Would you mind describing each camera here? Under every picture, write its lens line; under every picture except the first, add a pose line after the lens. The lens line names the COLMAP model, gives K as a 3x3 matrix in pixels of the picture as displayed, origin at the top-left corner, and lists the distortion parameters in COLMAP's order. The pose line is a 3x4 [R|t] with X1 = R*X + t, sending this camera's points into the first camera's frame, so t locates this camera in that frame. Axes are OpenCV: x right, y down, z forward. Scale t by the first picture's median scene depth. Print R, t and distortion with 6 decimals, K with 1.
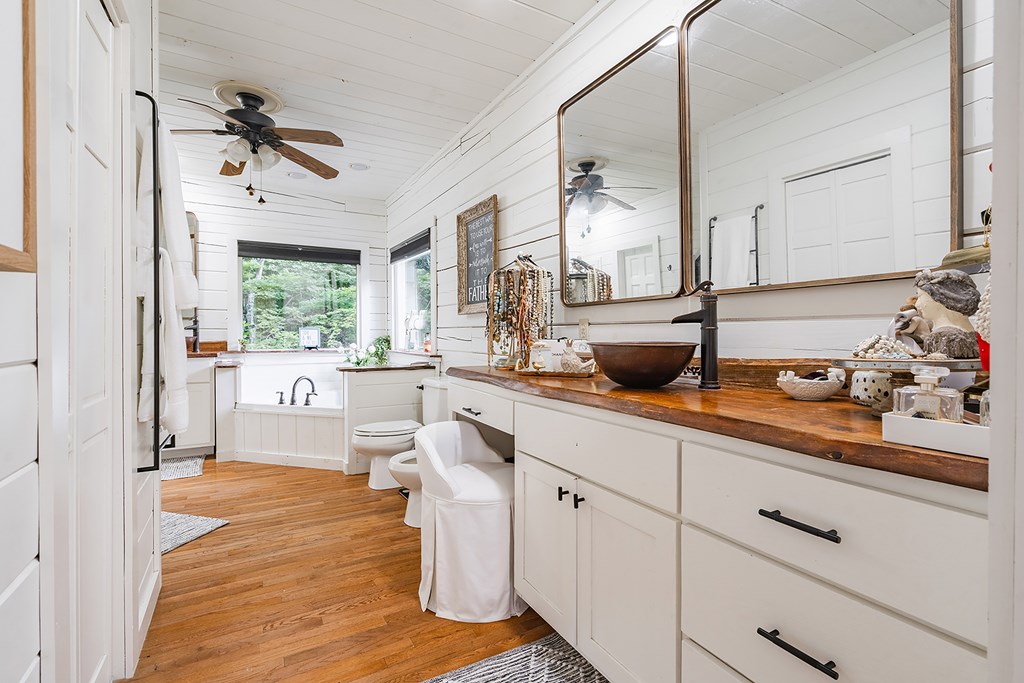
lens RADIAL K [[473.6, 0, 511.3], [0, 473.6, 338.3], [0, 0, 1]] dist [-0.001406, -0.000123]
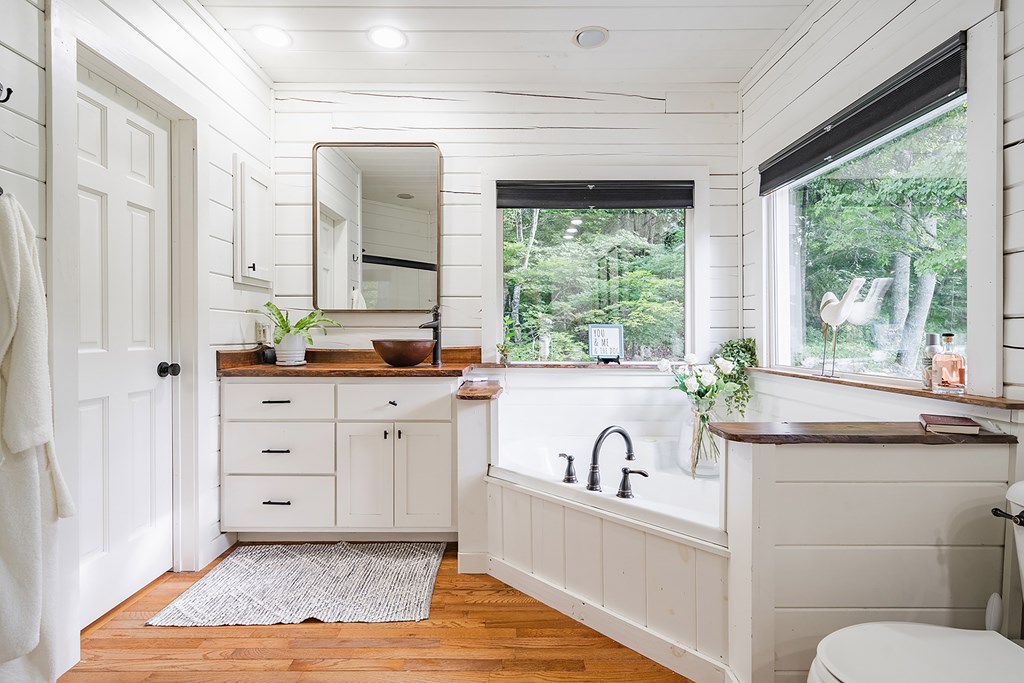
lens RADIAL K [[462.5, 0, 512.7], [0, 462.5, 342.4], [0, 0, 1]] dist [0.002289, 0.000642]
pose [[0.871986, 0.007232, -0.489477, -0.253124], [-0.004159, 0.999964, 0.007366, -0.004541], [0.489513, -0.004388, 0.871985, 0.464221]]
